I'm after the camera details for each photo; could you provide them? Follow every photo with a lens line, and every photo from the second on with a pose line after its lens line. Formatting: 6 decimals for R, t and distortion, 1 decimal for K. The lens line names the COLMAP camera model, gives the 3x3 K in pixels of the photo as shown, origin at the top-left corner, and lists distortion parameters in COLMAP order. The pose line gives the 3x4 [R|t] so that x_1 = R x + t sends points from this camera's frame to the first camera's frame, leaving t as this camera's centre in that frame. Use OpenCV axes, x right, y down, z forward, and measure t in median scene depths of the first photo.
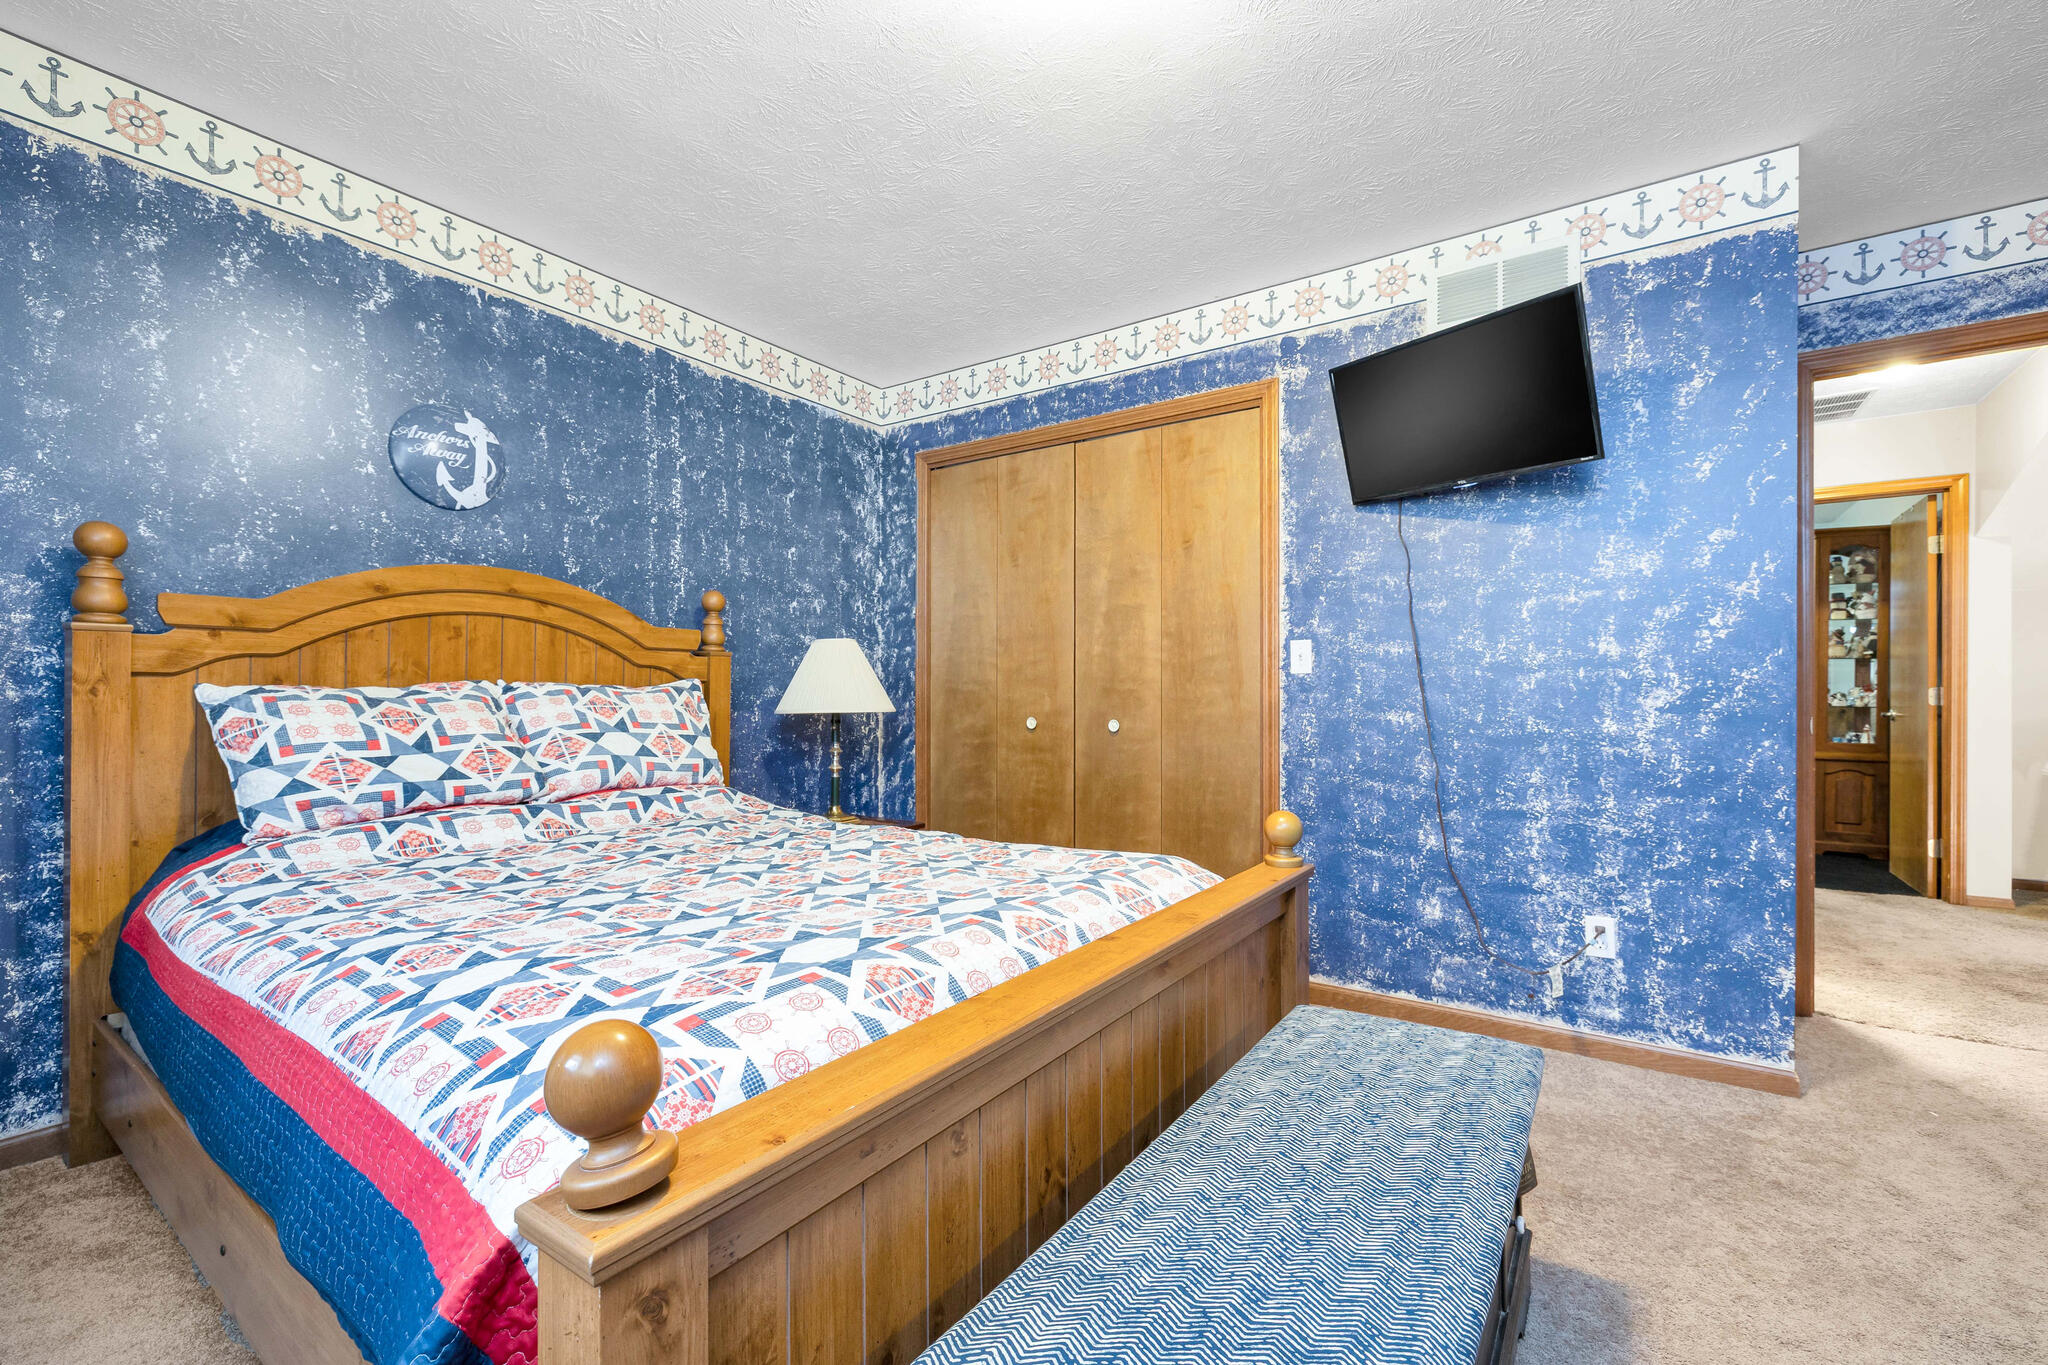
lens RADIAL K [[855.3, 0, 1025.6], [0, 855.3, 688.7], [0, 0, 1]] dist [-0.001864, 0.001008]
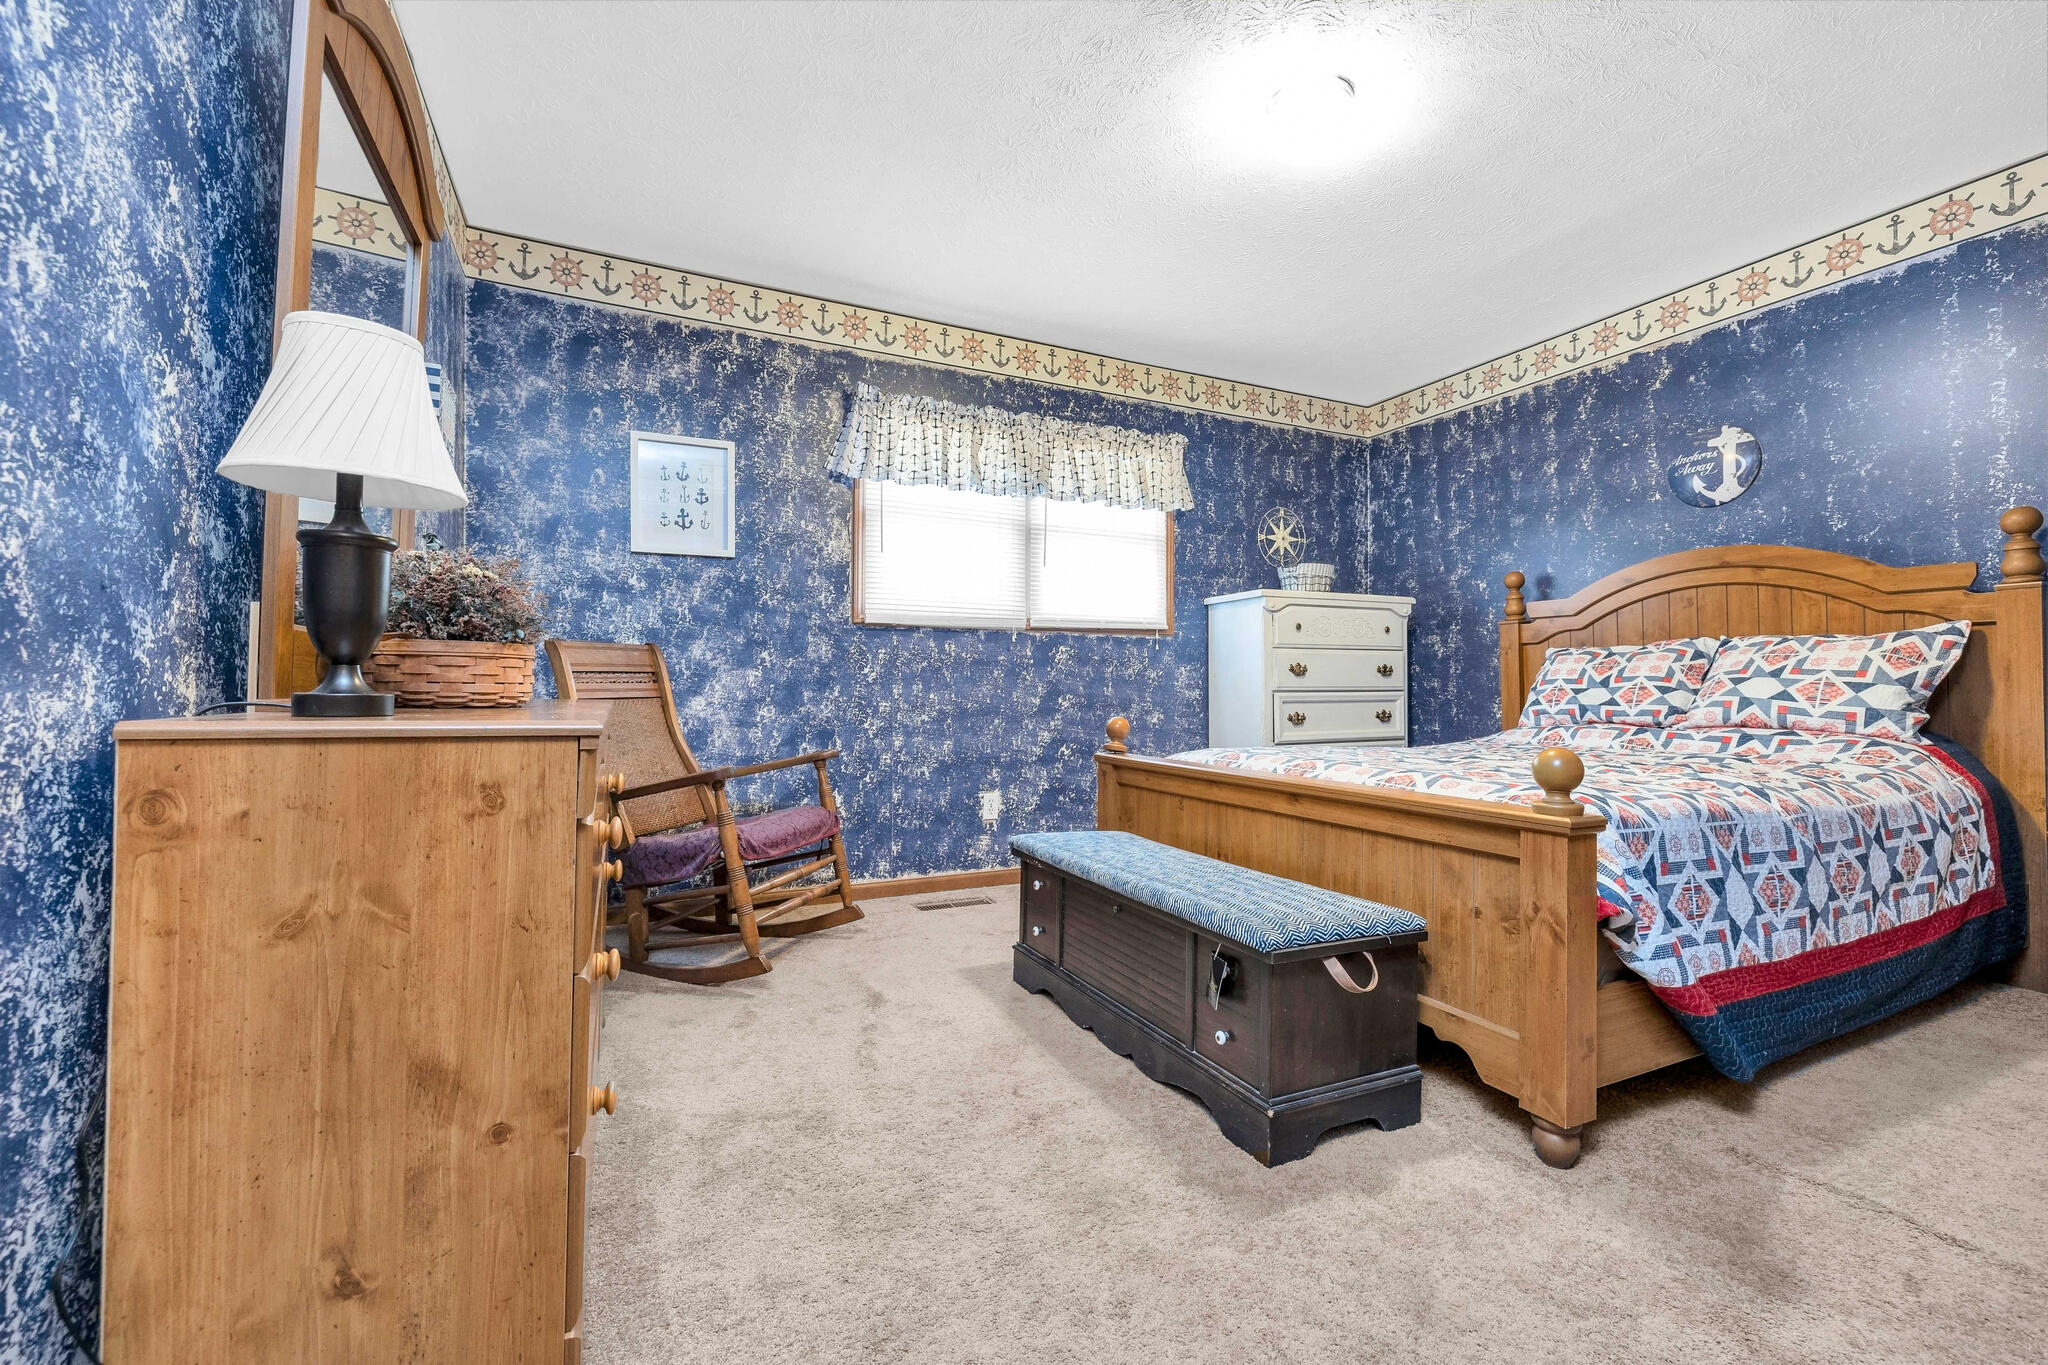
lens RADIAL K [[855.3, 0, 1023.2], [0, 855.3, 677.4], [0, 0, 1]] dist [-0.001864, 0.001008]
pose [[-0.491439, -0.016761, -0.870751, 0.962761], [-0.002851, 0.999840, -0.017637, 0.074460], [0.870907, -0.006185, -0.491409, 0.722791]]
